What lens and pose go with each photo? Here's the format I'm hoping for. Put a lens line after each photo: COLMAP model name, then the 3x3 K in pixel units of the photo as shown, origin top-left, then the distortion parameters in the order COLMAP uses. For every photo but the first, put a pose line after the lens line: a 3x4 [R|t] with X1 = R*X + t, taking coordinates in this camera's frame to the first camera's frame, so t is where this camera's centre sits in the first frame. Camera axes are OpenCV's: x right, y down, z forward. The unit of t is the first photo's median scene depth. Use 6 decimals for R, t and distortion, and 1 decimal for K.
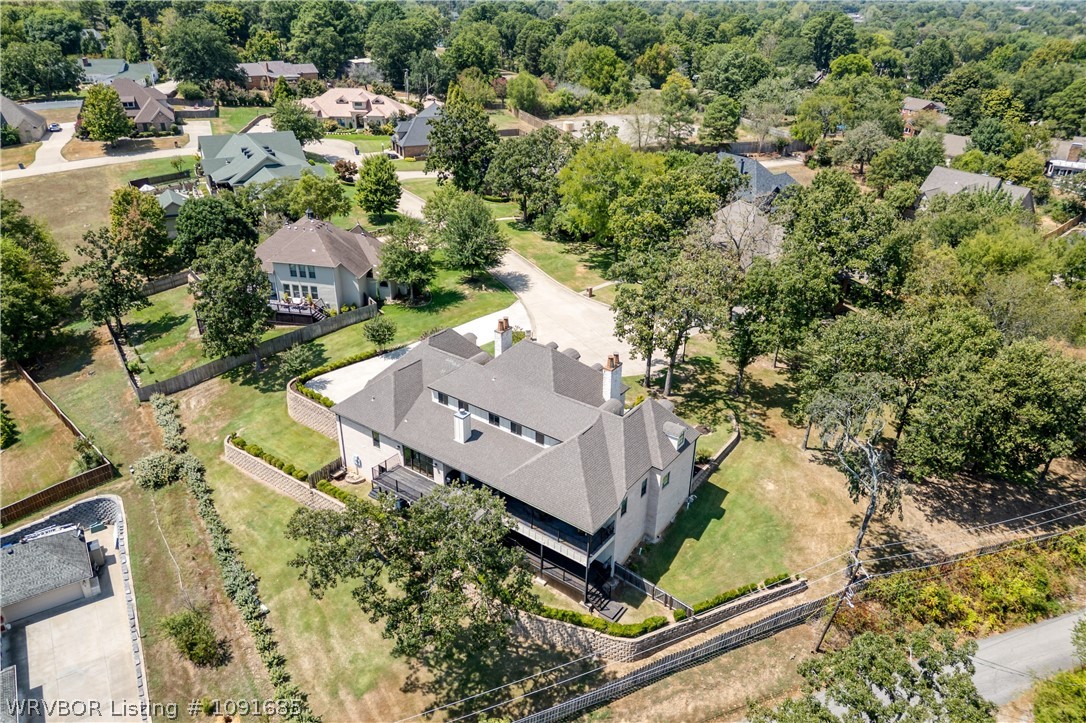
lens RADIAL K [[762.8, 0, 549.3], [0, 762.8, 360.3], [0, 0, 1]] dist [0.071372, -0.070210]
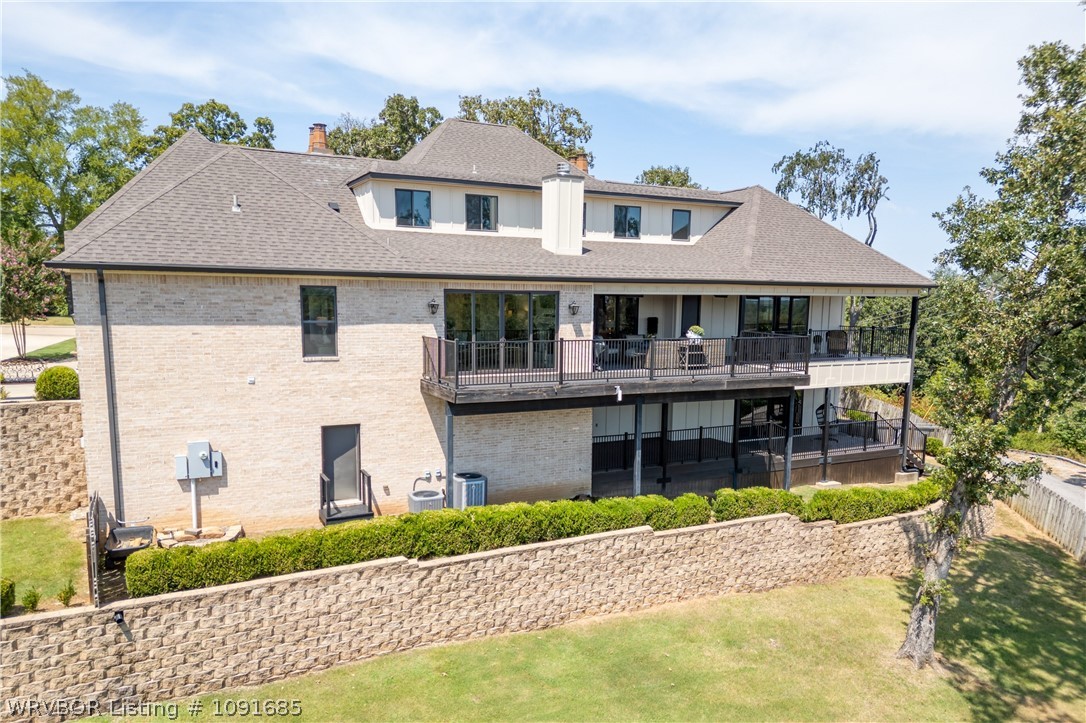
lens RADIAL K [[765.3, 0, 548.0], [0, 765.3, 400.4], [0, 0, 1]] dist [0.086709, -0.089877]
pose [[0.451403, -0.135025, 0.882045, -0.257625], [0.405029, 0.911794, -0.067702, 0.106227], [-0.795102, 0.387815, 0.466275, 0.467189]]
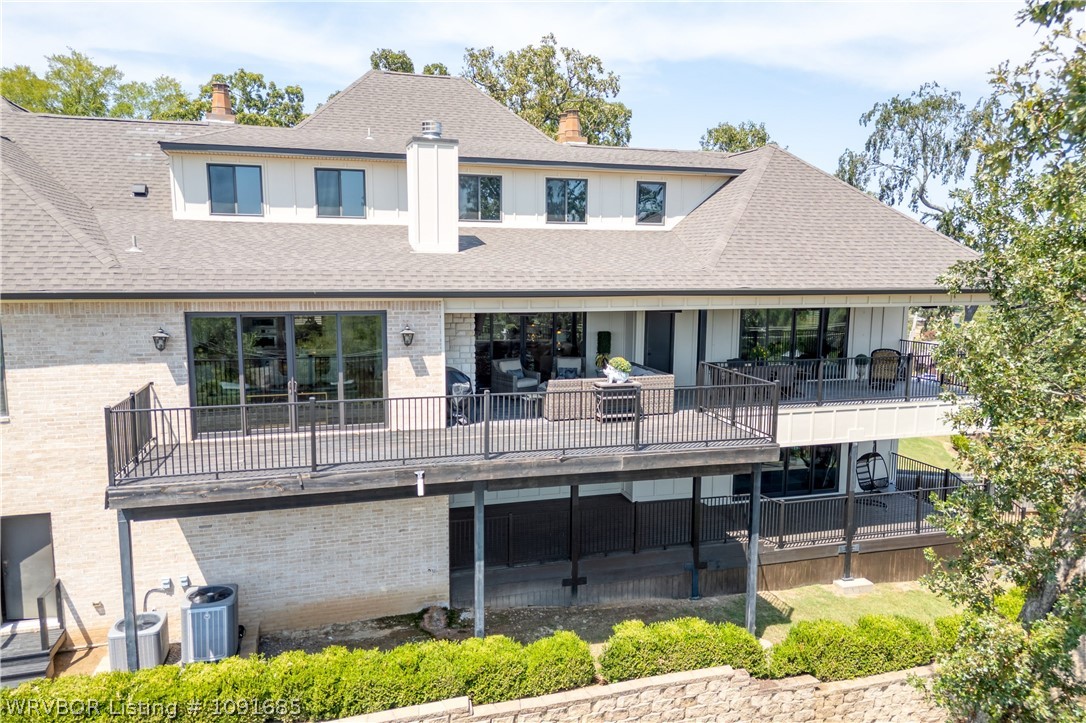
lens RADIAL K [[778.5, 0, 549.3], [0, 778.5, 366.7], [0, 0, 1]] dist [0.075844, -0.073411]
pose [[0.601290, -0.123175, 0.789480, -0.171420], [0.368888, 0.919242, -0.137535, 0.106334], [-0.708782, 0.373928, 0.598169, 0.449171]]
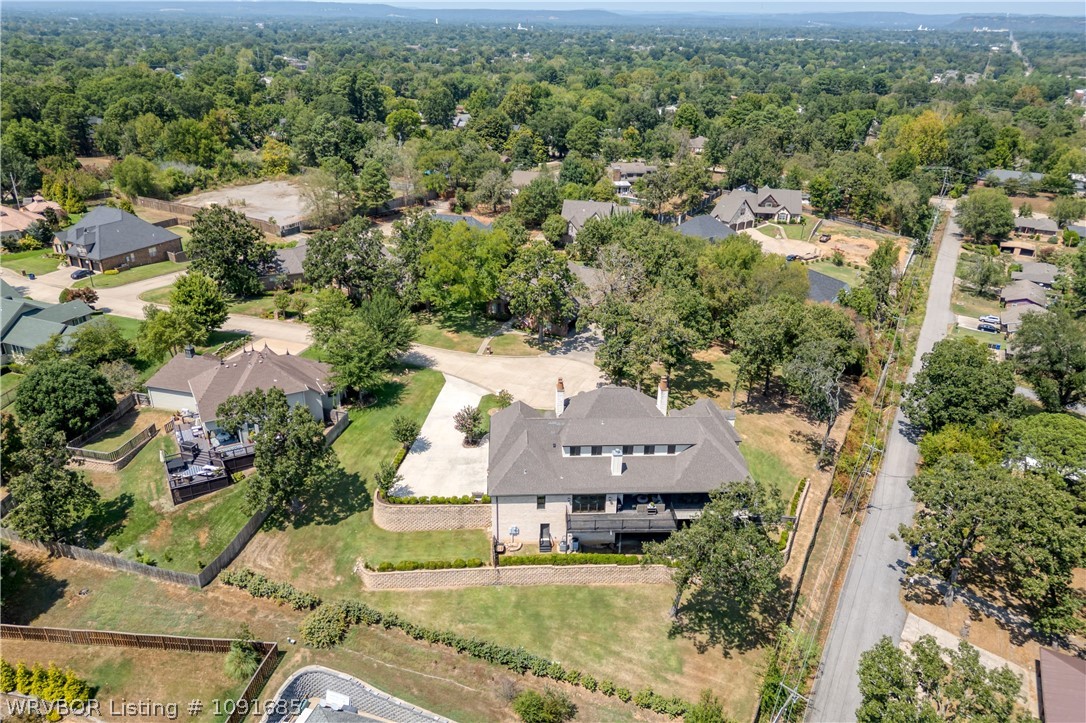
lens RADIAL K [[762.8, 0, 549.3], [0, 762.8, 360.3], [0, 0, 1]] dist [0.071372, -0.070210]
pose [[0.770061, -0.264292, 0.580651, -0.490054], [0.287487, 0.956262, 0.053991, -0.097755], [-0.569523, 0.125353, 0.812361, -0.000848]]
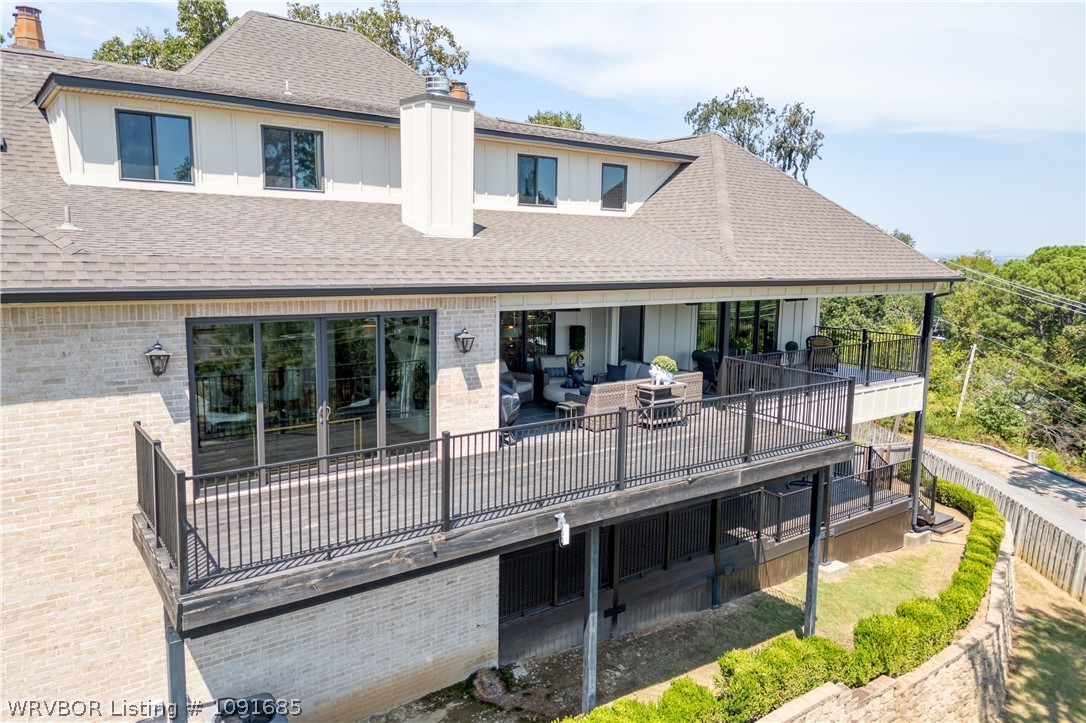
lens RADIAL K [[764.1, 0, 549.4], [0, 764.1, 350.3], [0, 0, 1]] dist [0.079125, -0.076492]
pose [[0.292496, -0.139134, 0.946091, -0.176095], [0.426149, 0.904652, 0.001290, 0.080569], [-0.856062, 0.402799, 0.323899, 0.500069]]
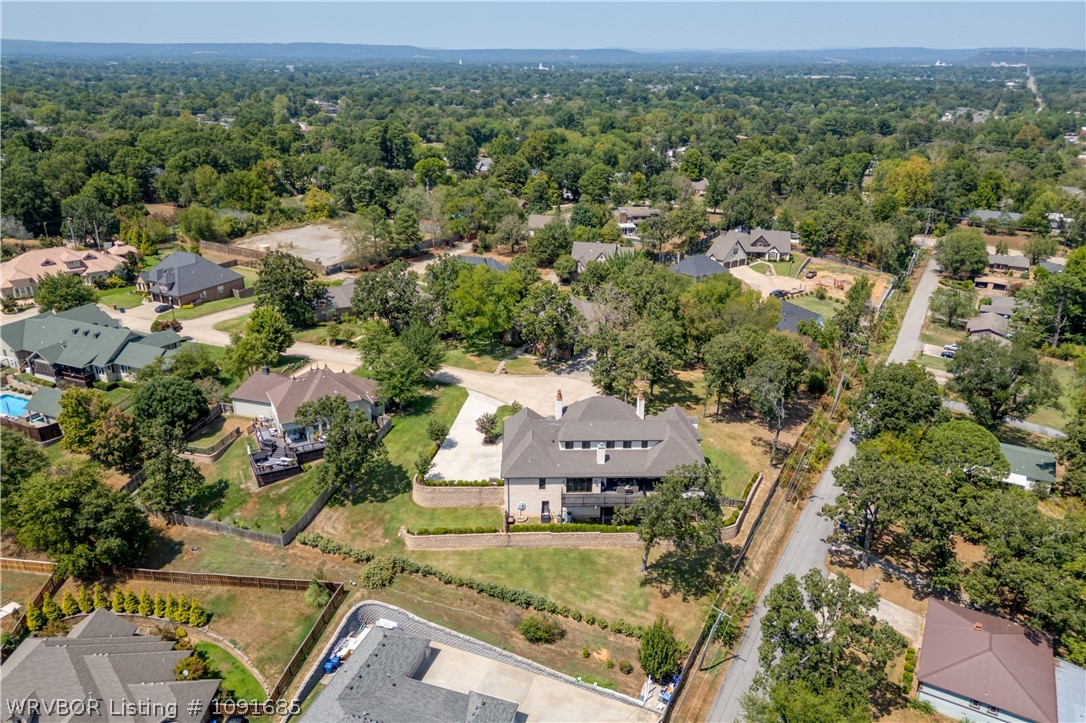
lens RADIAL K [[764.1, 0, 549.4], [0, 764.1, 350.3], [0, 0, 1]] dist [0.079125, -0.076492]
pose [[0.785785, -0.231990, 0.573343, -0.599233], [0.287147, 0.957868, -0.005965, -0.081964], [-0.547803, 0.169321, 0.819294, -0.183720]]
